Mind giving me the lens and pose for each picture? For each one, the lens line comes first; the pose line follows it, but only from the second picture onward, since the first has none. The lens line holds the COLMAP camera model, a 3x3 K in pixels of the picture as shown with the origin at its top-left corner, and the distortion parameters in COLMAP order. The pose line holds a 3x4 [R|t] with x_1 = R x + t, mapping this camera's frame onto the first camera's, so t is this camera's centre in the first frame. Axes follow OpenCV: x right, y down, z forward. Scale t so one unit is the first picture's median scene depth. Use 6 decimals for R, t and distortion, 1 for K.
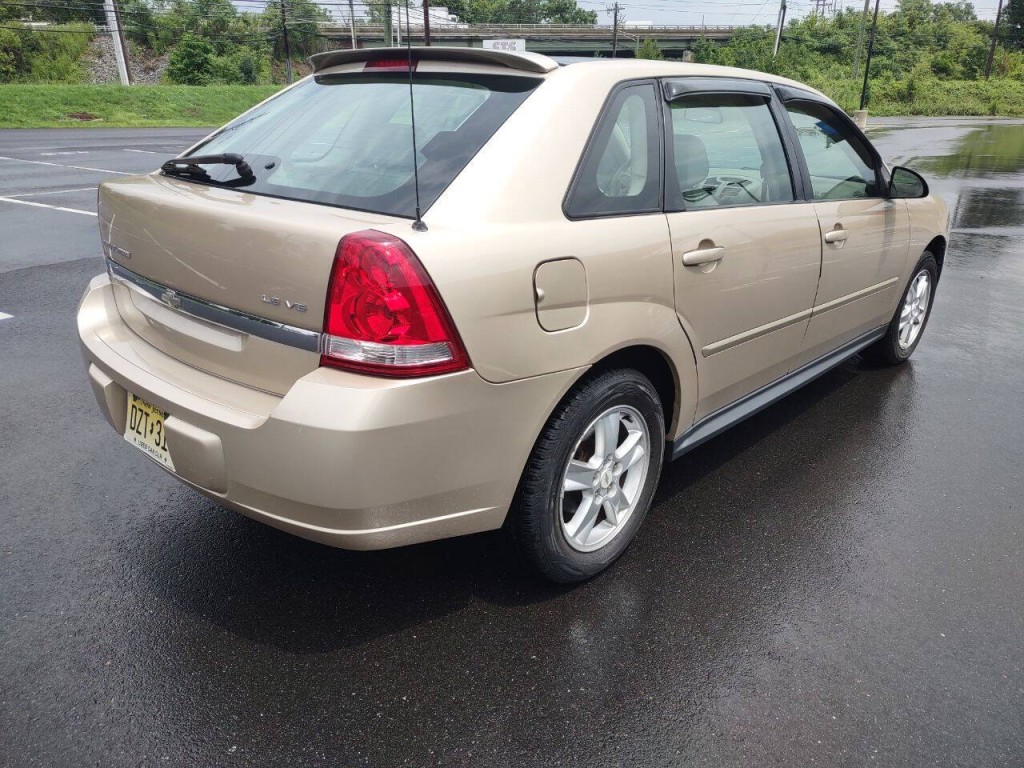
lens RADIAL K [[785.4, 0, 504.5], [0, 785.4, 386.3], [0, 0, 1]] dist [0.066829, -0.084315]
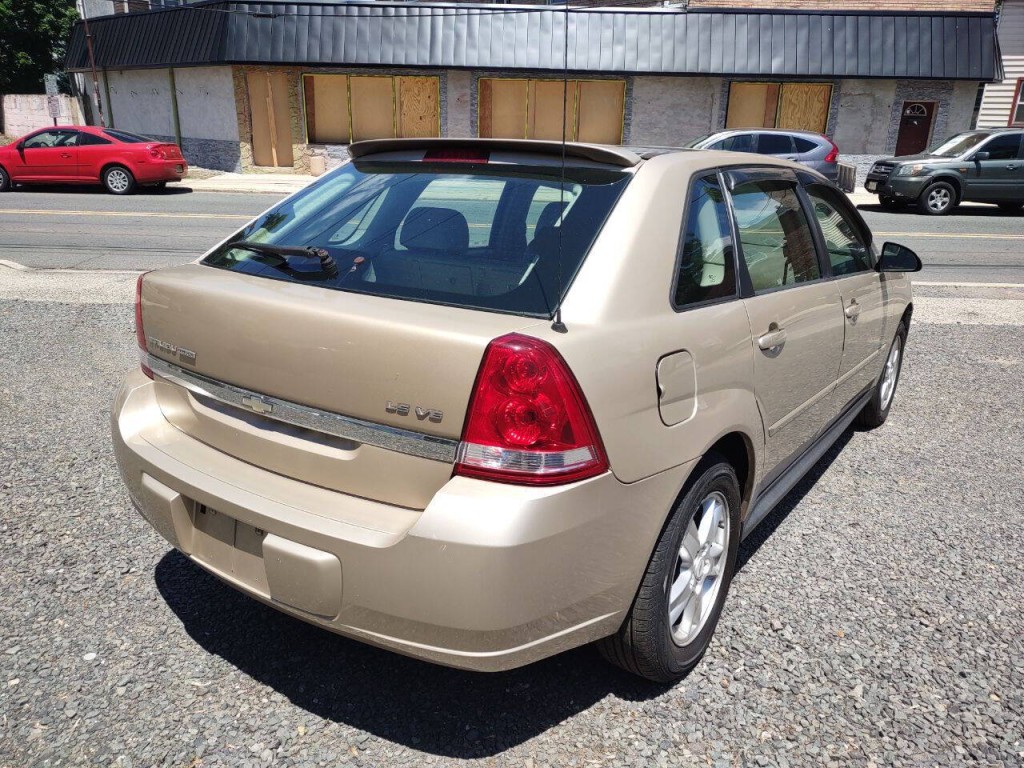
lens RADIAL K [[785.4, 0, 504.5], [0, 785.4, 386.3], [0, 0, 1]] dist [0.066829, -0.084315]
pose [[0.992508, -0.033743, 0.117428, -0.228190], [0.042335, 0.996545, -0.071462, -0.050797], [-0.114611, 0.075898, 0.990507, 0.043574]]
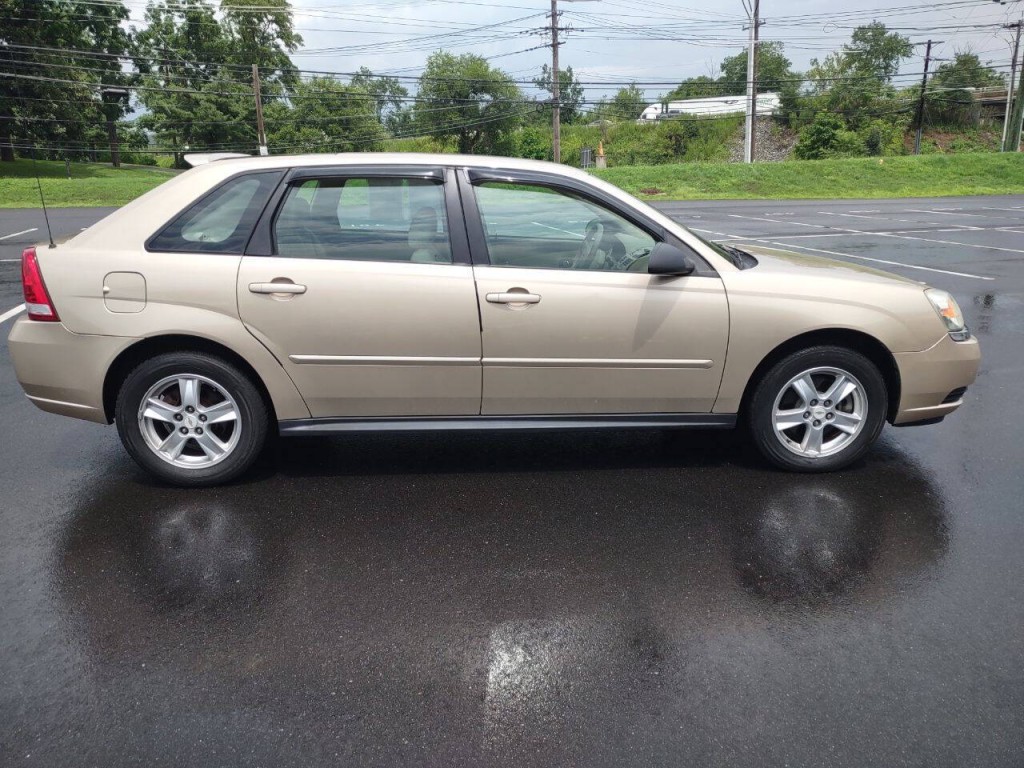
lens RADIAL K [[785.4, 0, 504.5], [0, 785.4, 386.3], [0, 0, 1]] dist [0.066829, -0.084315]
pose [[0.682302, 0.170494, -0.710911, 1.692030], [-0.229057, 0.973318, 0.013587, -0.115905], [0.694260, 0.153569, 0.703150, 0.339357]]
